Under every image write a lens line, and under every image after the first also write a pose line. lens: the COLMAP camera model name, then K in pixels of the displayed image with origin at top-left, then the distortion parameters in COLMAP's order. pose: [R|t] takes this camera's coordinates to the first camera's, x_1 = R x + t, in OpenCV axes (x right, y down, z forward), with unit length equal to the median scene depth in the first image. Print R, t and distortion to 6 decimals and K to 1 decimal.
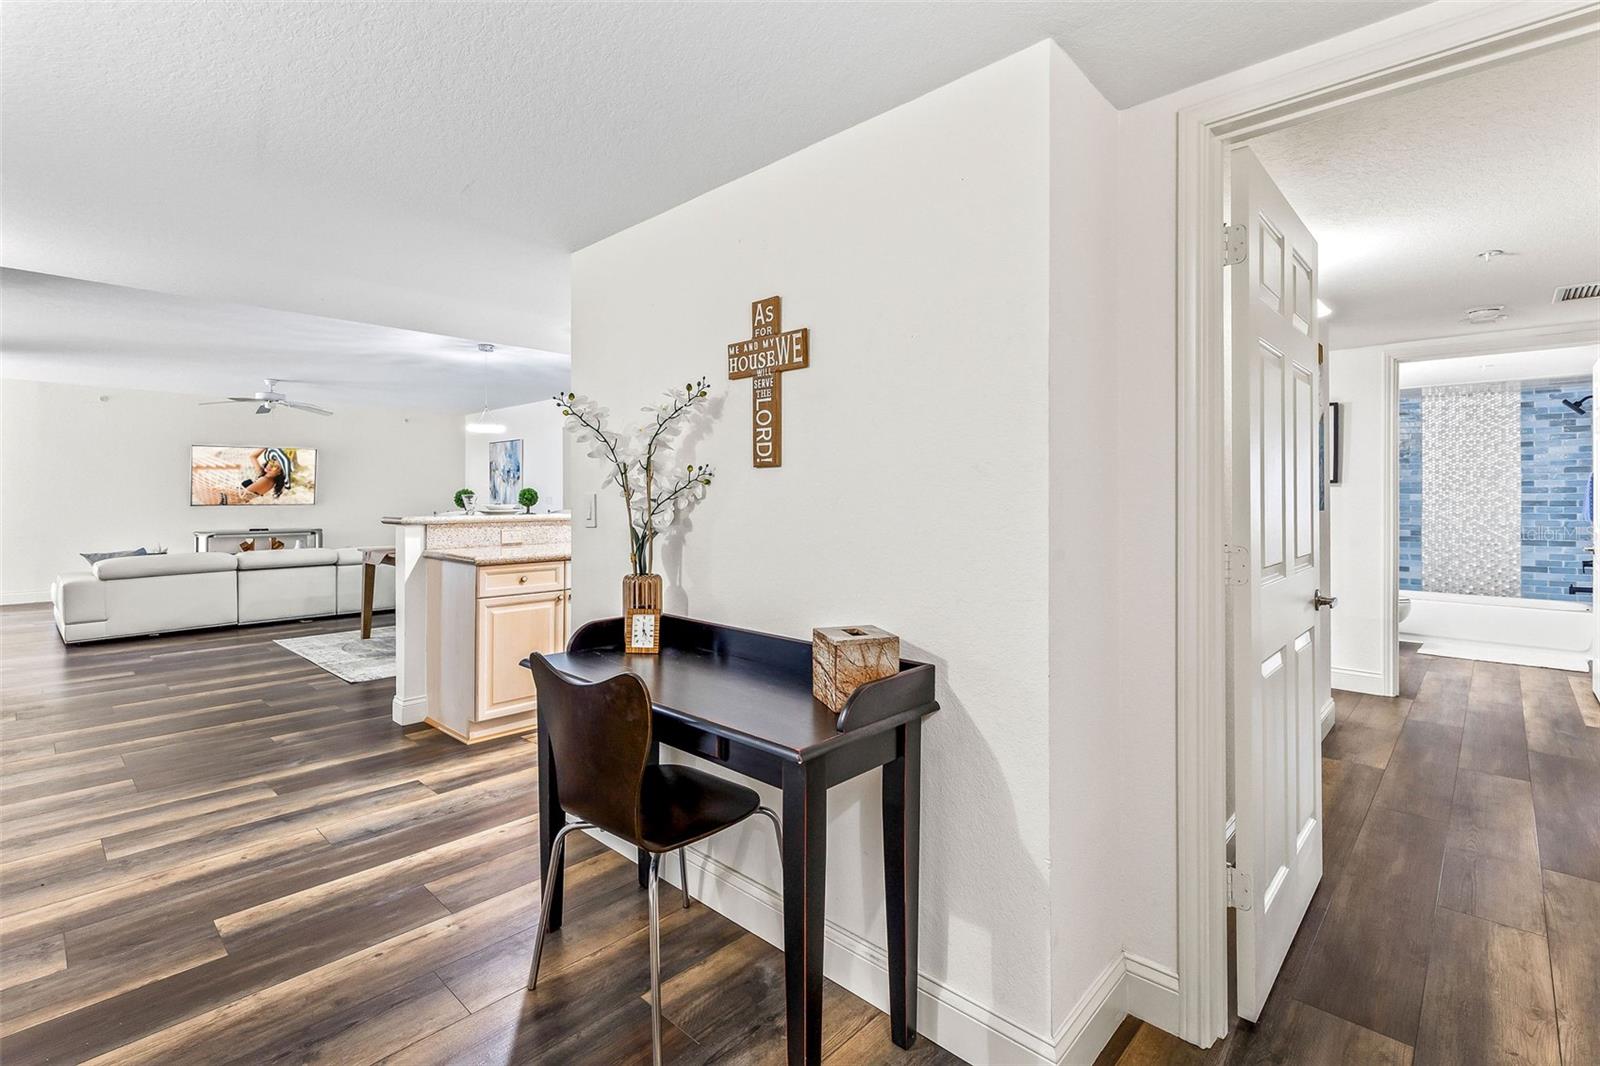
lens RADIAL K [[733.5, 0, 790.0], [0, 733.5, 502.2], [0, 0, 1]] dist [0.004308, -0.000010]
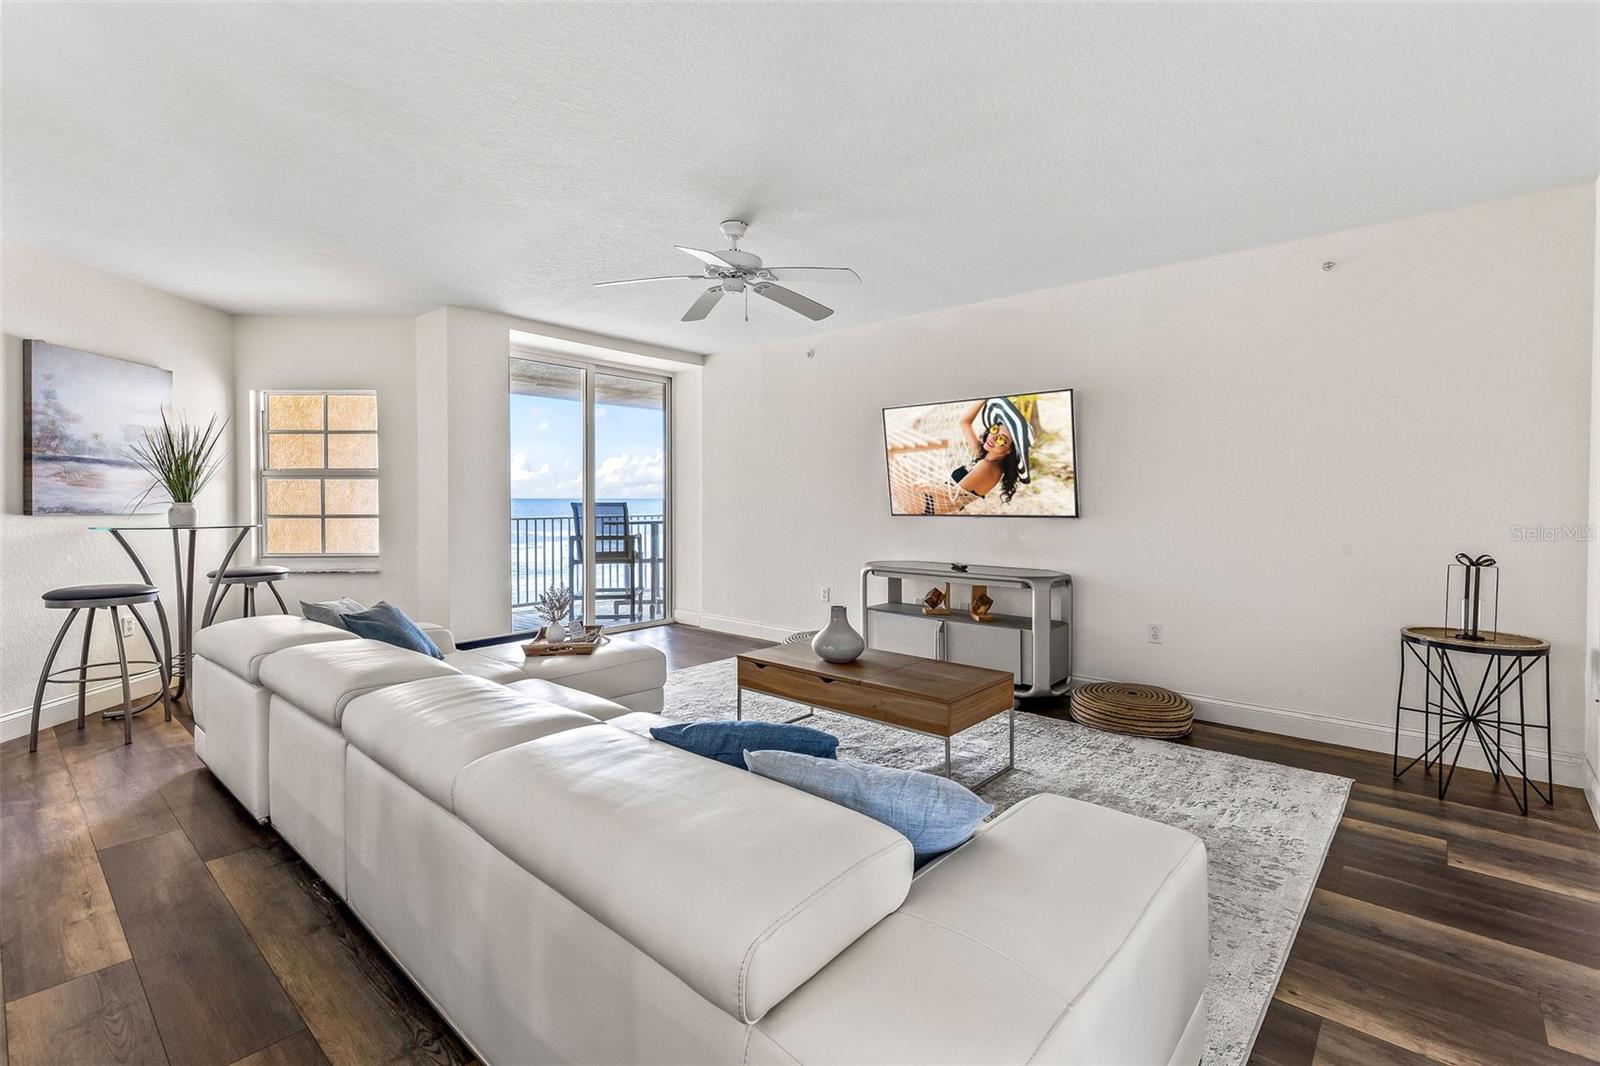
lens RADIAL K [[725.7, 0, 796.3], [0, 725.7, 507.3], [0, 0, 1]] dist [0.008275, -0.000973]
pose [[0.038889, 0.012108, -0.999170, -0.241522], [-0.007233, 0.999904, 0.011836, -0.008018], [0.999217, 0.006767, 0.038973, 0.879992]]
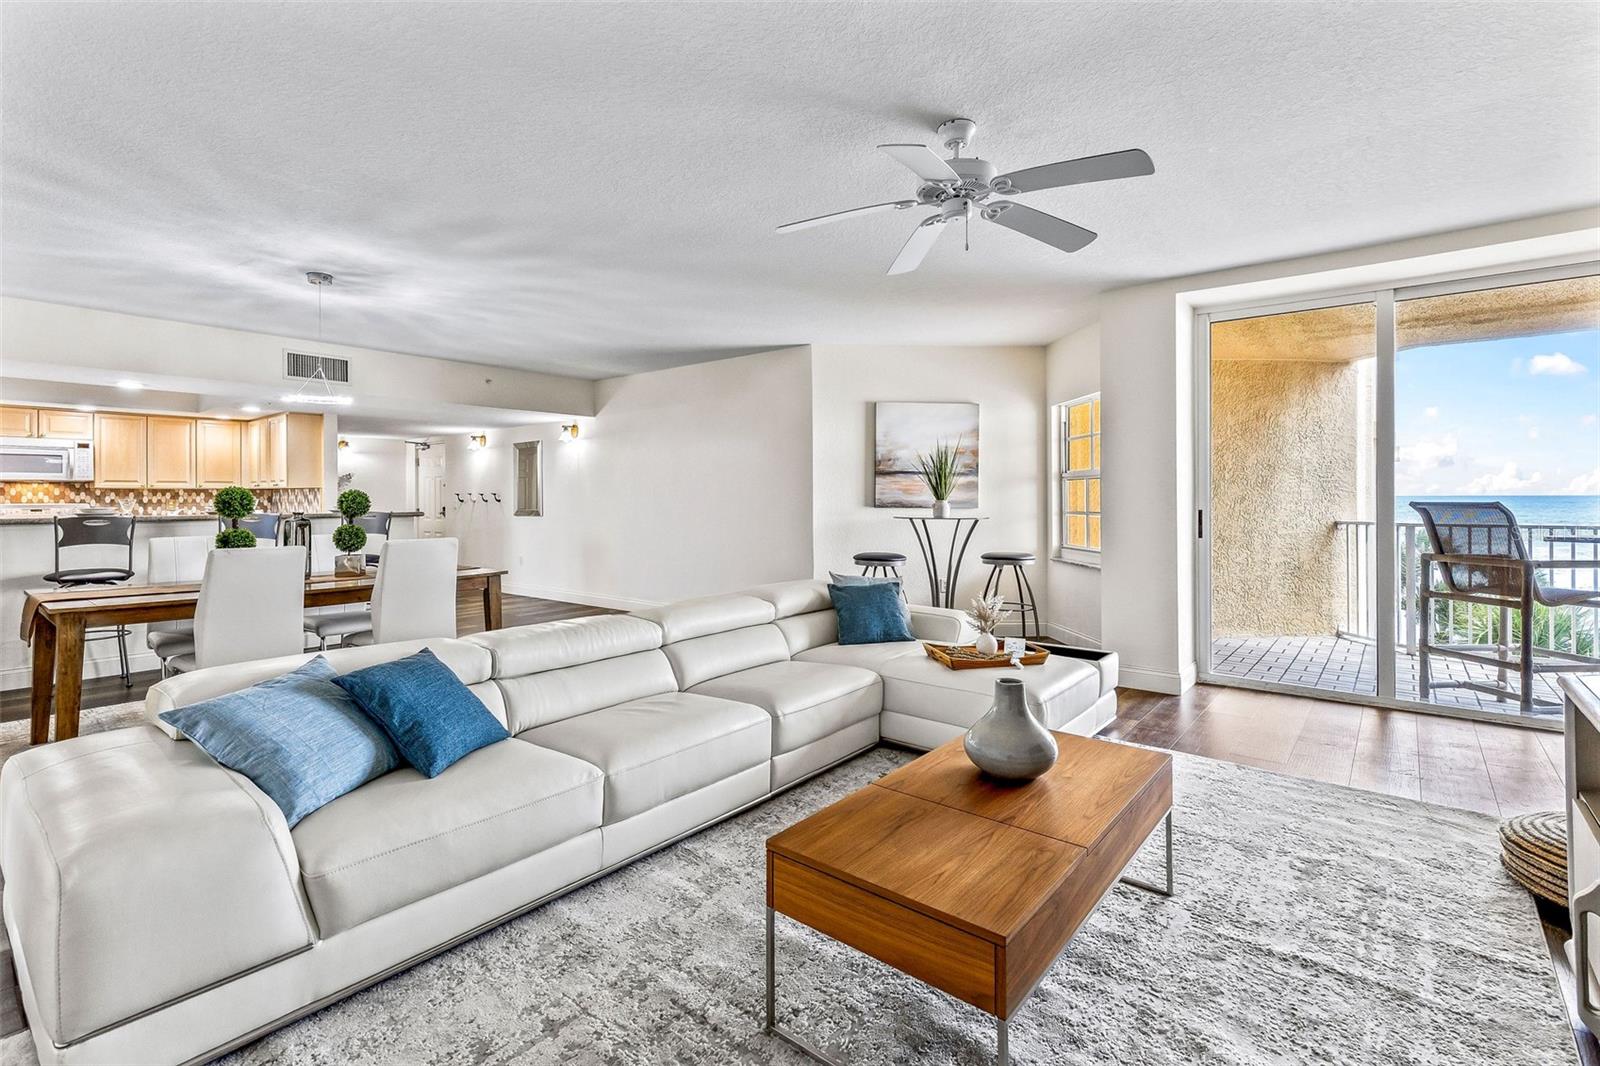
lens RADIAL K [[731.5, 0, 804.3], [0, 731.5, 494.6], [0, 0, 1]] dist [0.004479, -0.000243]
pose [[-0.996637, 0.002094, -0.081918, -0.529159], [0.001831, 0.999993, 0.003290, -0.009911], [0.081924, 0.003129, -0.996634, 1.127603]]
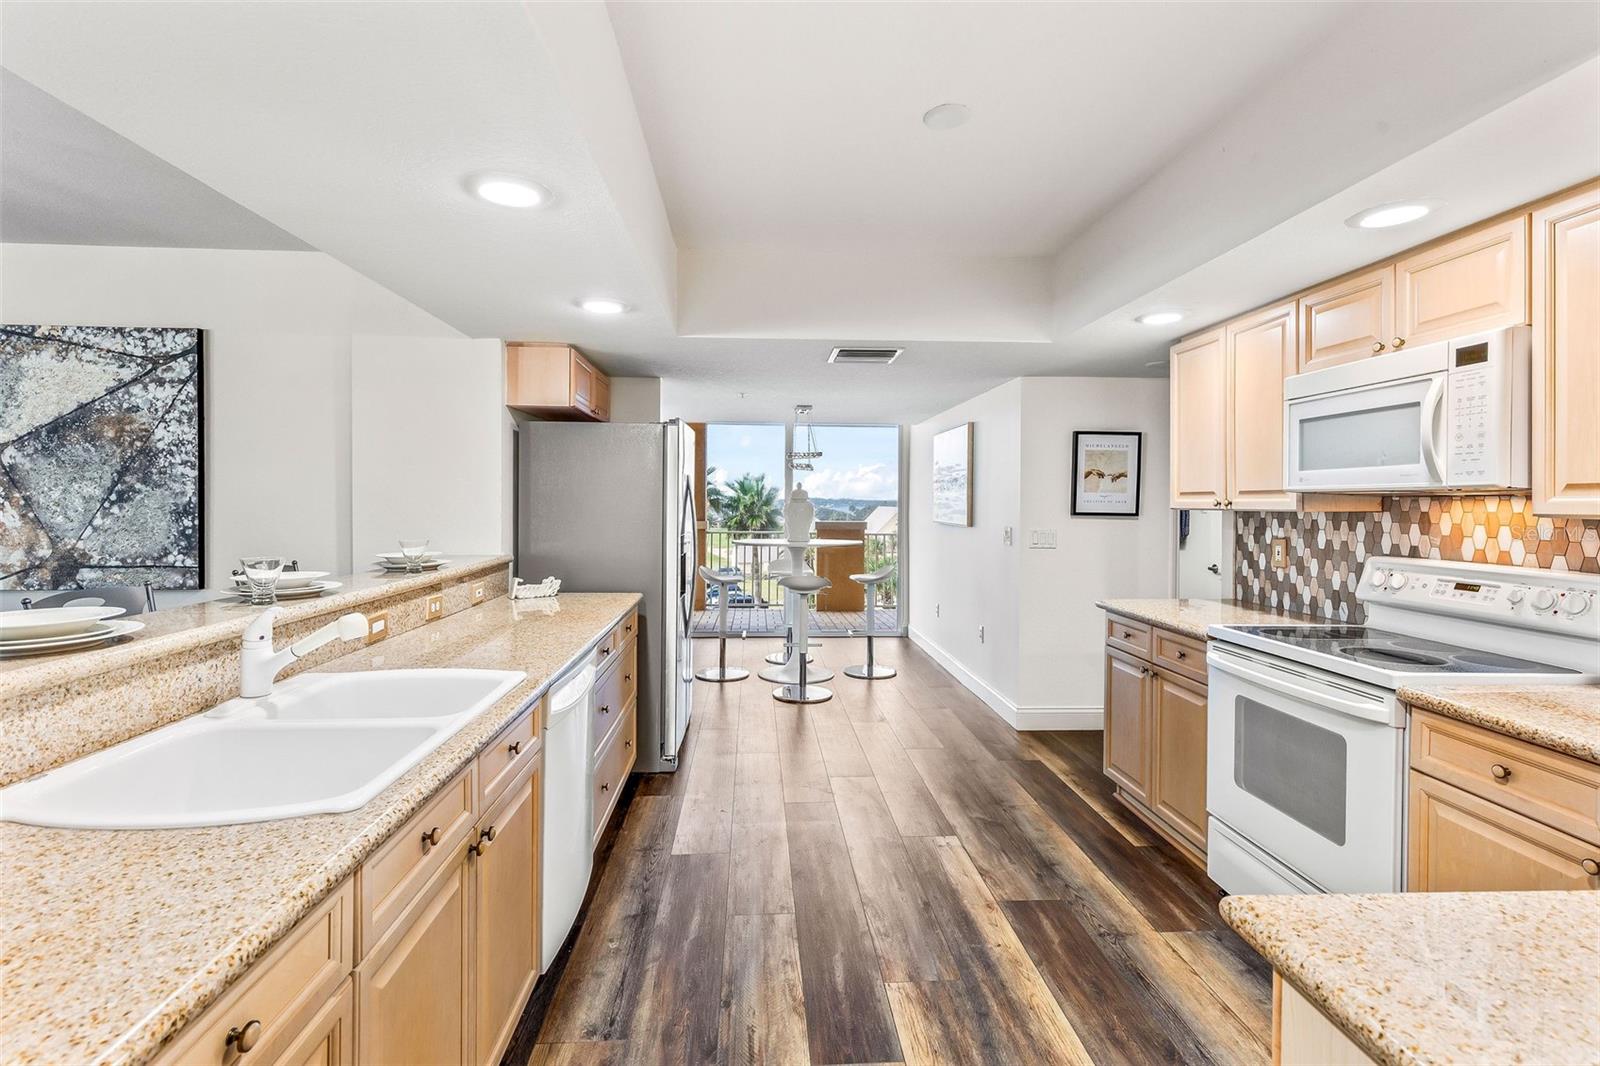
lens RADIAL K [[732.7, 0, 798.5], [0, 732.7, 501.9], [0, 0, 1]] dist [0.005673, 0.000104]
pose [[0.678965, 0.000833, 0.734170, -0.122246], [0.001880, 0.999994, -0.002873, -0.019184], [-0.734169, 0.003331, 0.678959, 0.315054]]
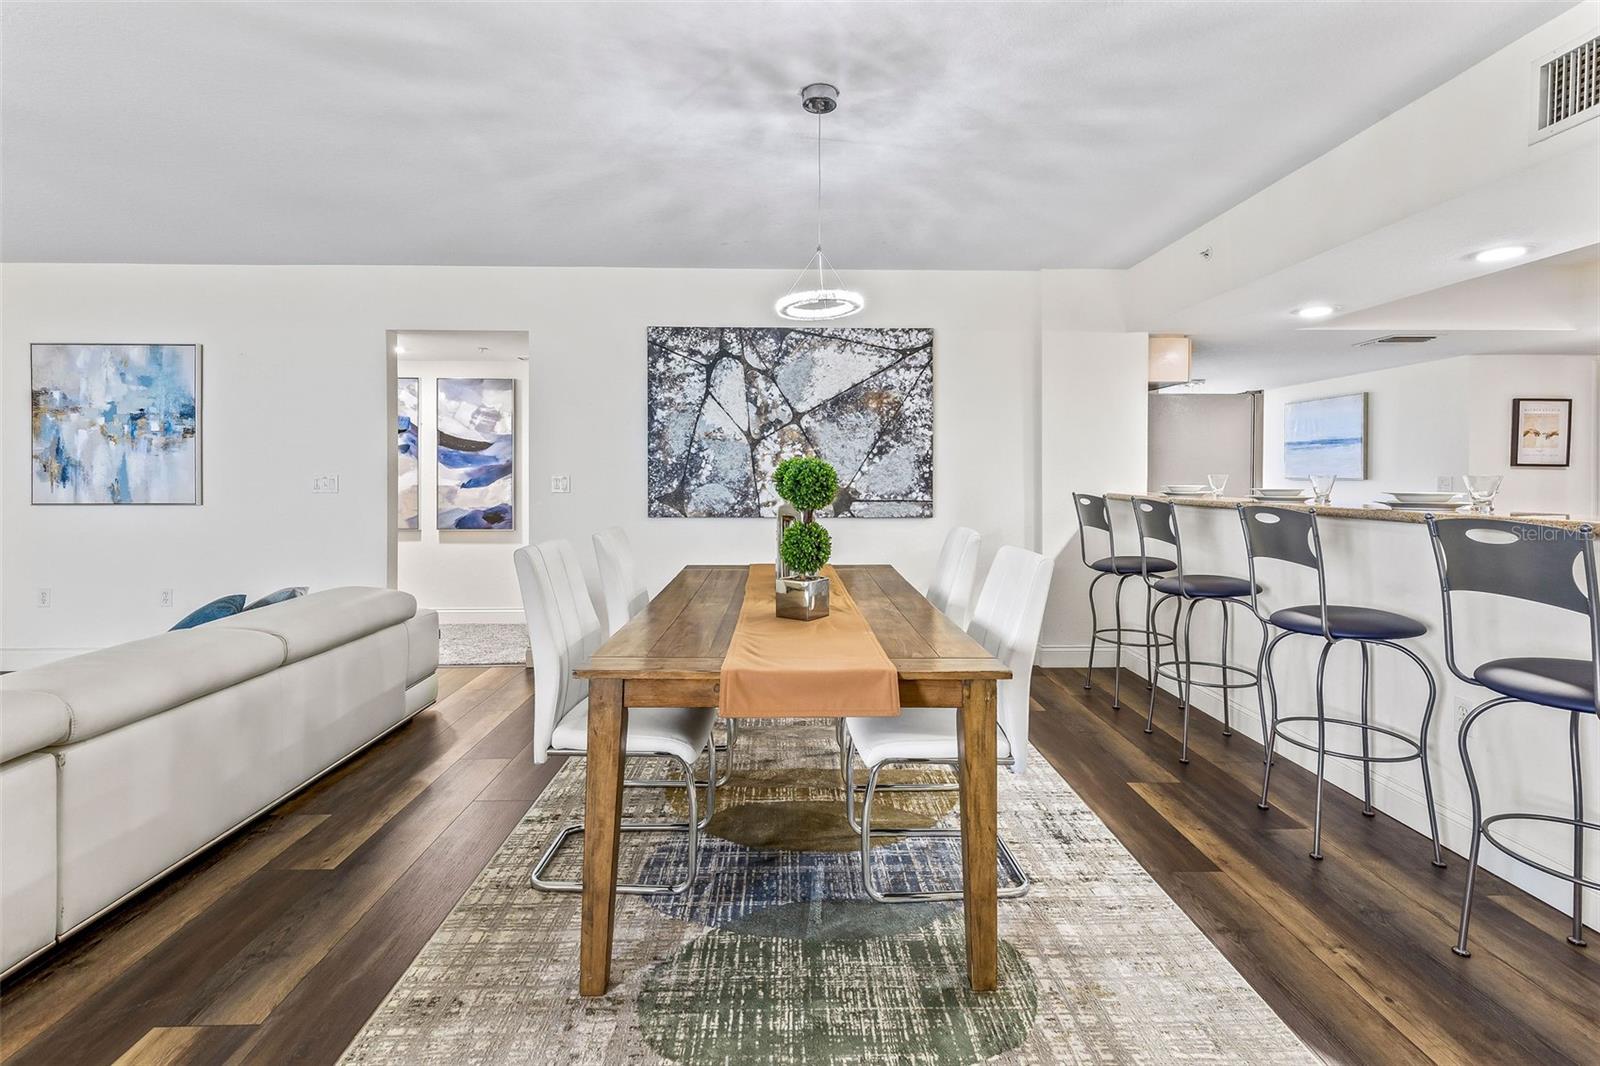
lens RADIAL K [[739.2, 0, 797.8], [0, 739.2, 479.1], [0, 0, 1]] dist [0.007109, -0.000552]
pose [[0.708699, -0.004012, 0.705500, -0.464212], [0.004669, 0.999989, 0.000996, -0.005175], [-0.705496, 0.002588, 0.708709, 0.480440]]
